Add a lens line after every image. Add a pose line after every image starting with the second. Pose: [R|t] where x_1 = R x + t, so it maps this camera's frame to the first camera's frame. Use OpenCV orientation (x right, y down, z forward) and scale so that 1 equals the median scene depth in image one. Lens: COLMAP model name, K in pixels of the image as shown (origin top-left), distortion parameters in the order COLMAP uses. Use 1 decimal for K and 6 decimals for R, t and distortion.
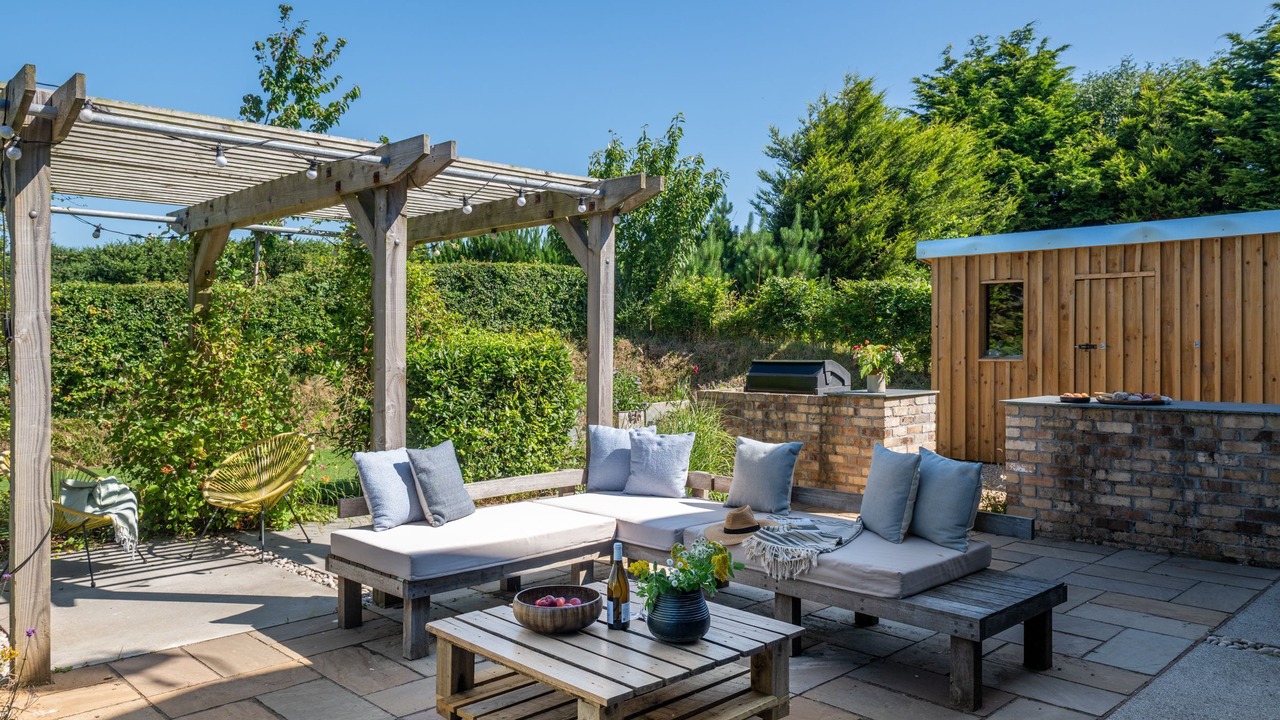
lens RADIAL K [[933.5, 0, 638.5], [0, 933.5, 358.8], [0, 0, 1]] dist [-0.012540, -0.000253]
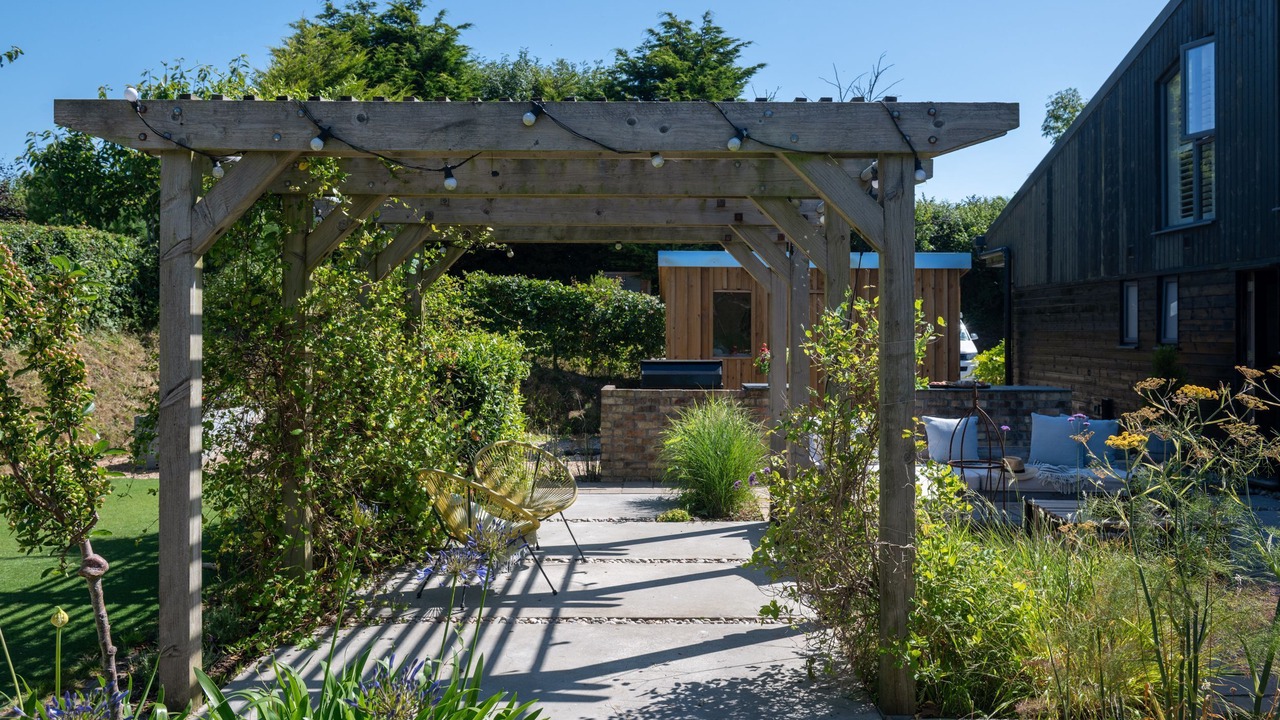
lens RADIAL K [[1219.9, 0, 643.1], [0, 1219.9, 355.8], [0, 0, 1]] dist [0.004410, 0.000000]
pose [[0.689611, -0.006992, 0.724146, -0.365468], [0.002916, 0.999972, 0.006879, -0.005487], [-0.724174, -0.002633, 0.689612, 0.006653]]
